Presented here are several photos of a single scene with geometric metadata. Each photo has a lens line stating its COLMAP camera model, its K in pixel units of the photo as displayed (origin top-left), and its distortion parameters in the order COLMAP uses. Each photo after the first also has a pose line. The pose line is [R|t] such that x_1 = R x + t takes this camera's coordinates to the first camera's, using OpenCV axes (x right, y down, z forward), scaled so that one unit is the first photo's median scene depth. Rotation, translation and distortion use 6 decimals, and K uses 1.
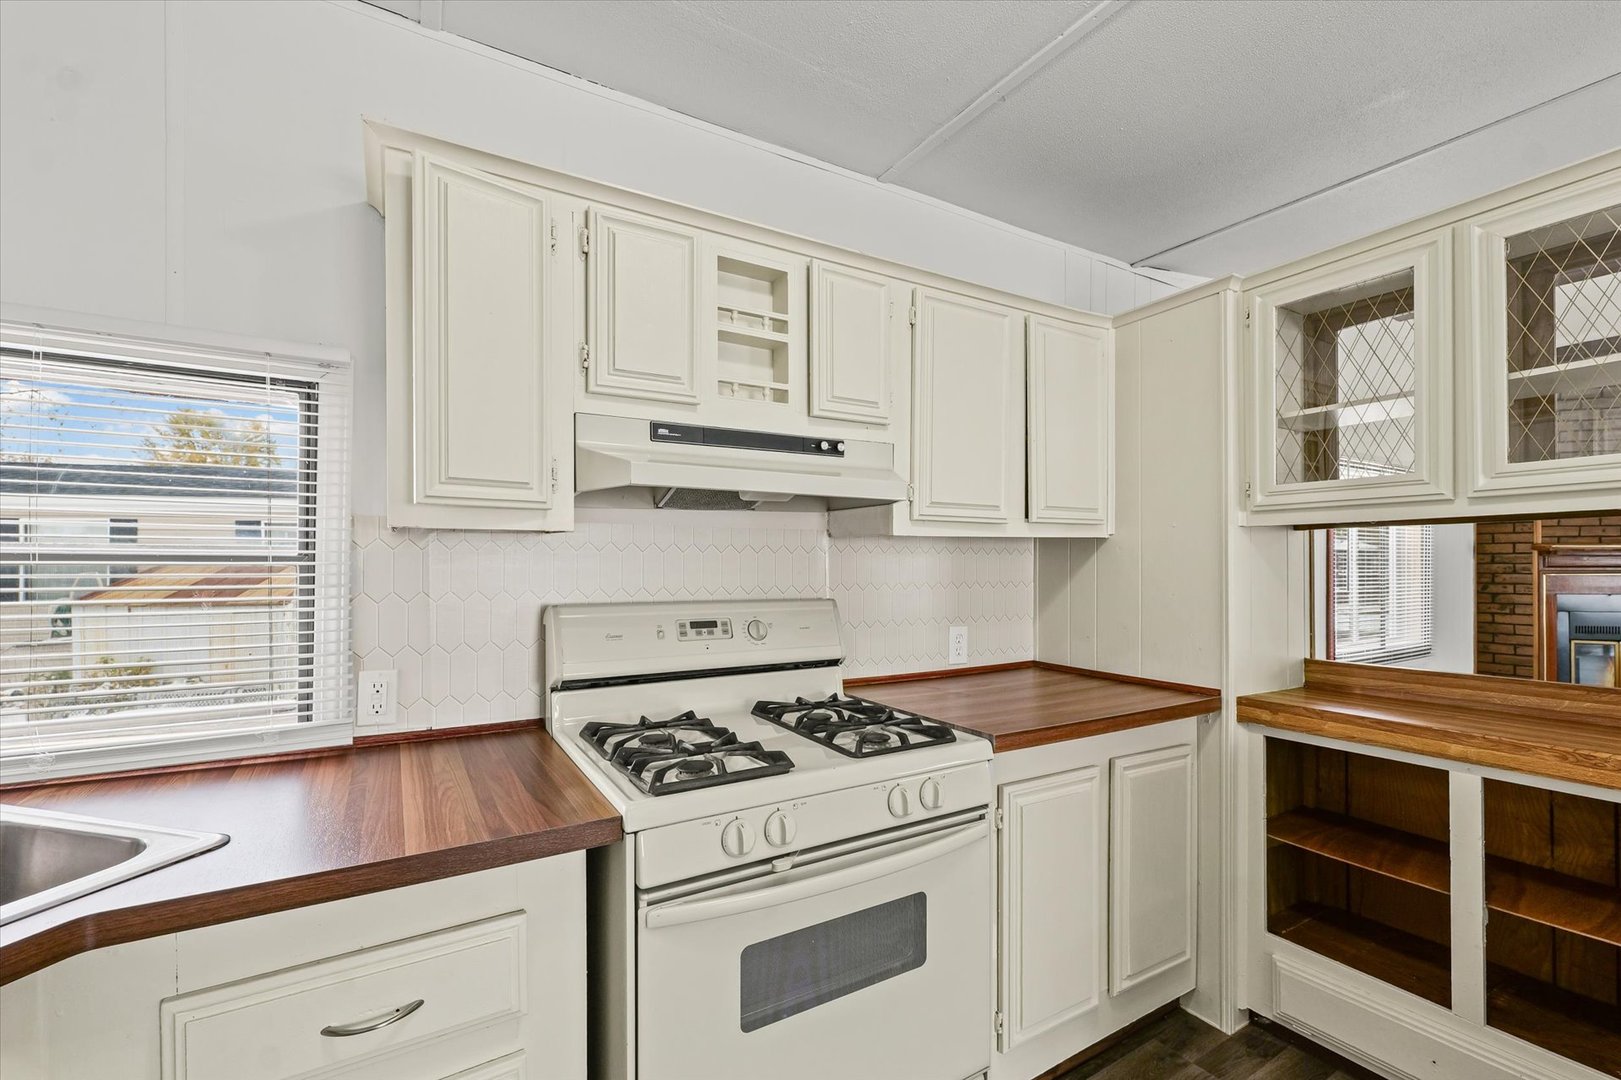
lens RADIAL K [[680.7, 0, 816.5], [0, 680.7, 554.8], [0, 0, 1]] dist [0.002600, -0.000451]
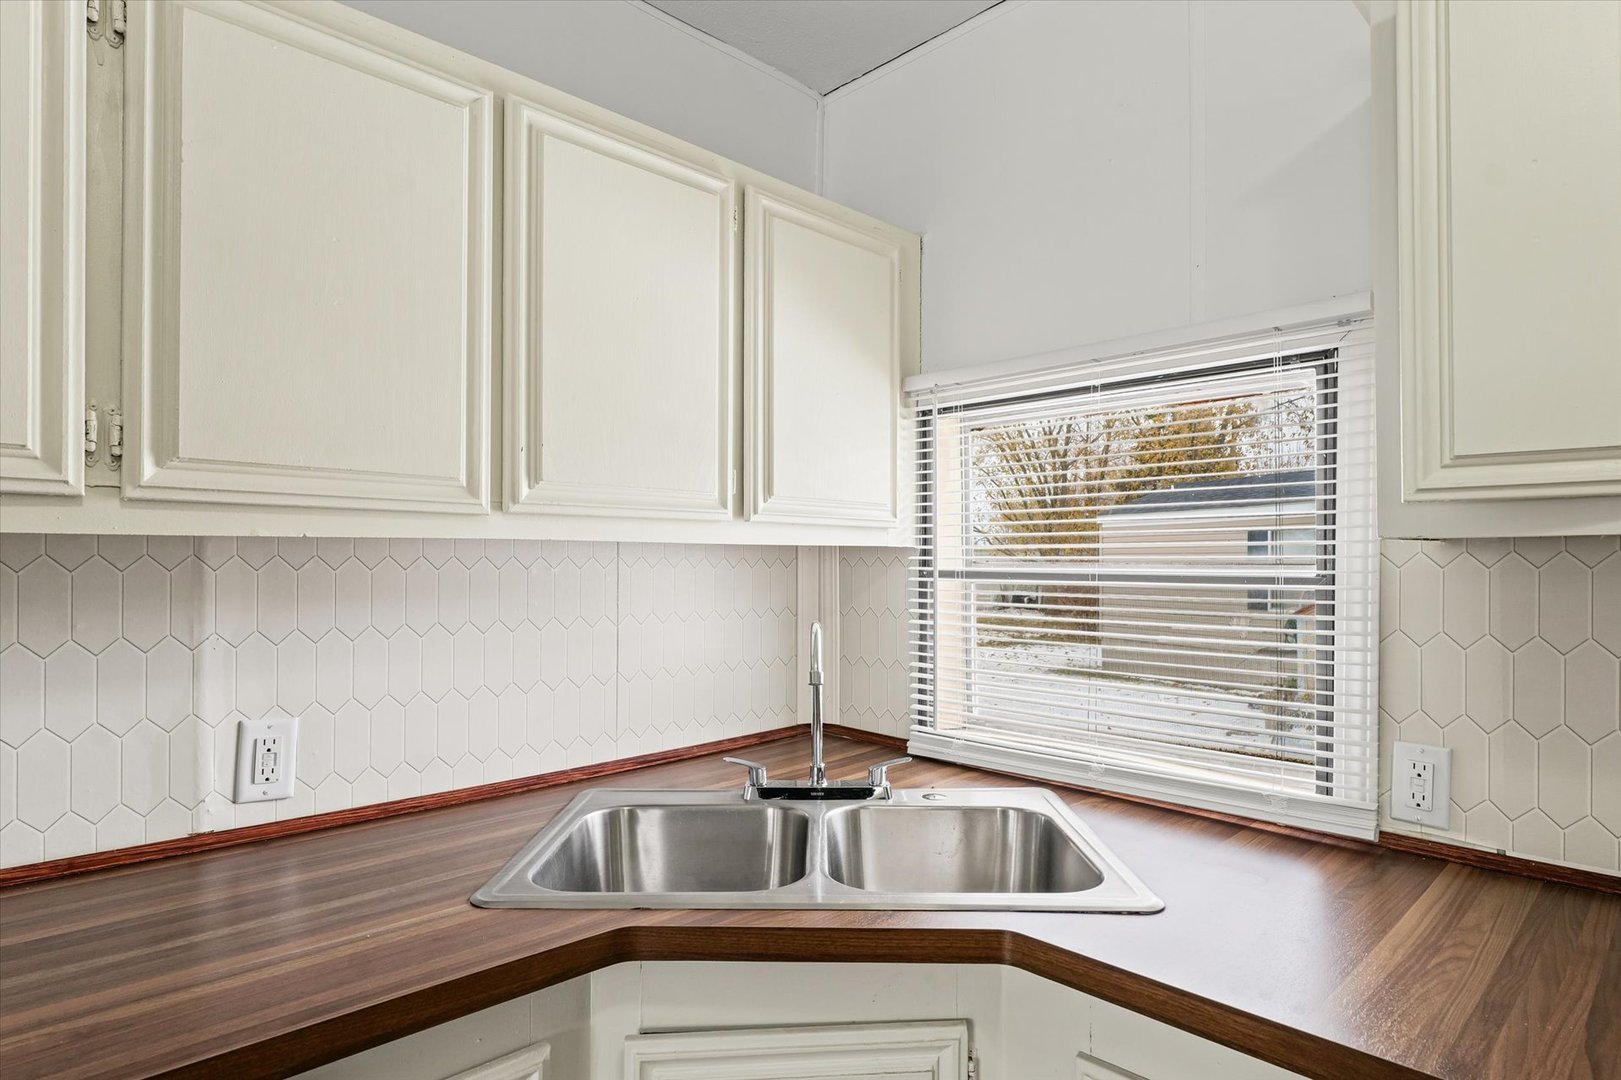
lens RADIAL K [[898.0, 0, 808.1], [0, 898.0, 554.3], [0, 0, 1]] dist [-0.026462, -0.001476]
pose [[0.194875, -0.009700, -0.980780, 0.118928], [0.008493, 0.999930, -0.008202, -0.021351], [0.980791, -0.006732, 0.194944, 0.237696]]
